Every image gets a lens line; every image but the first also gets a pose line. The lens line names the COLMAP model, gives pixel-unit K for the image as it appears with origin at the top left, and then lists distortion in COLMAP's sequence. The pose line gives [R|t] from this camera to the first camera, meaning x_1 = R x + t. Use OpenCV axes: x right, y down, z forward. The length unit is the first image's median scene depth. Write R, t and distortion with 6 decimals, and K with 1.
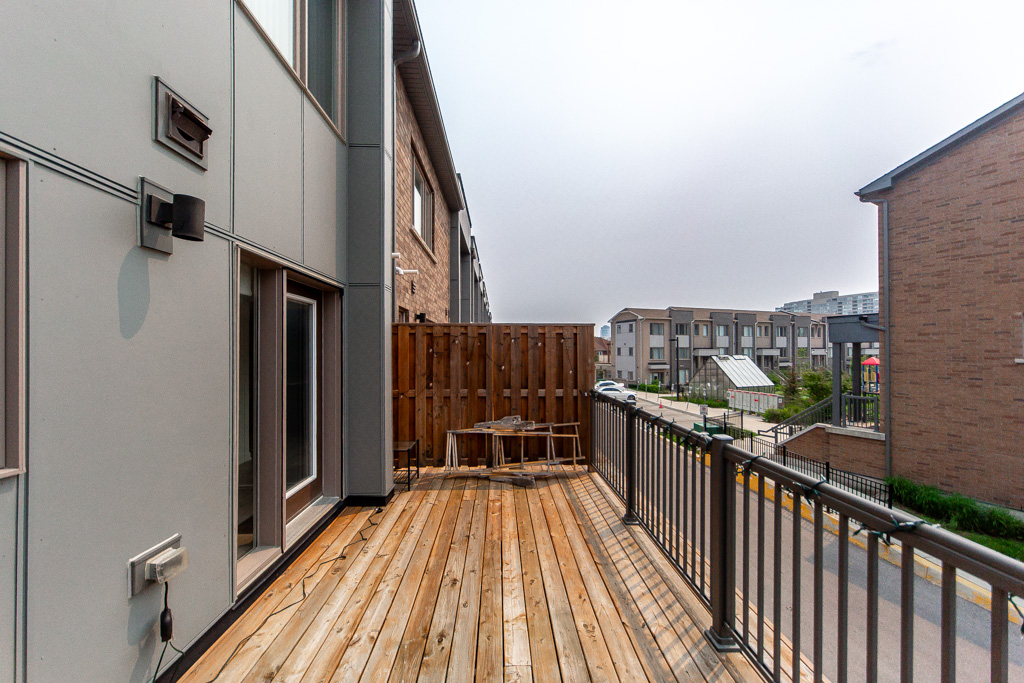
lens RADIAL K [[359.3, 0, 512.4], [0, 359.3, 338.5], [0, 0, 1]] dist [0.001261, -0.000046]
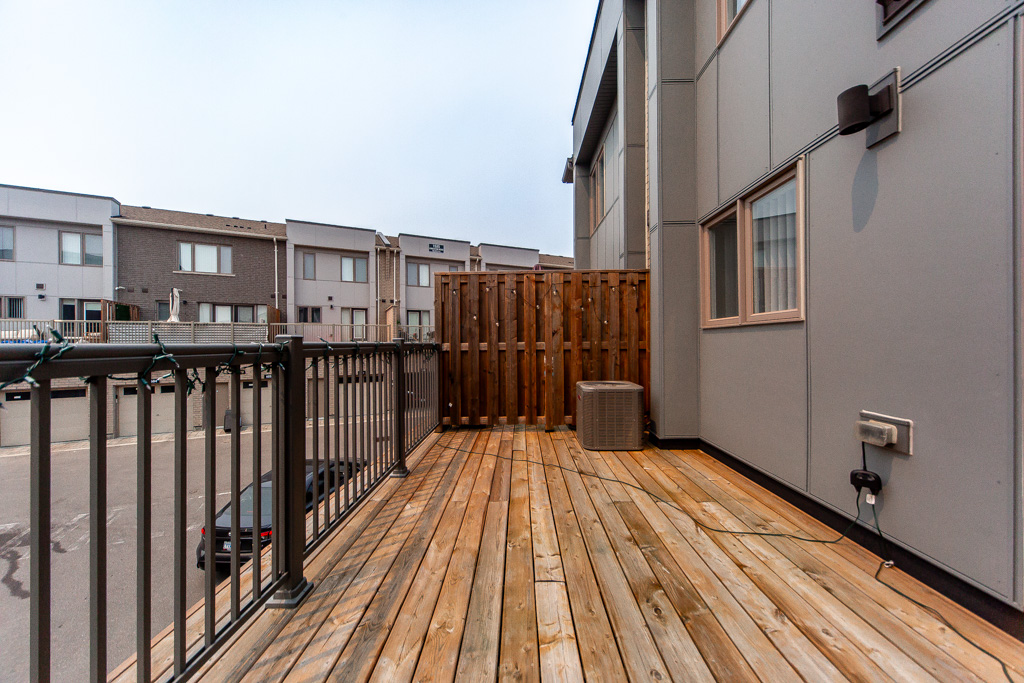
lens RADIAL K [[359.3, 0, 512.4], [0, 359.3, 338.5], [0, 0, 1]] dist [0.001261, -0.000046]
pose [[-0.998698, 0.010885, 0.049830, 0.053616], [0.009235, 0.999405, -0.033231, 0.316805], [-0.050162, -0.032728, -0.998205, 1.802312]]
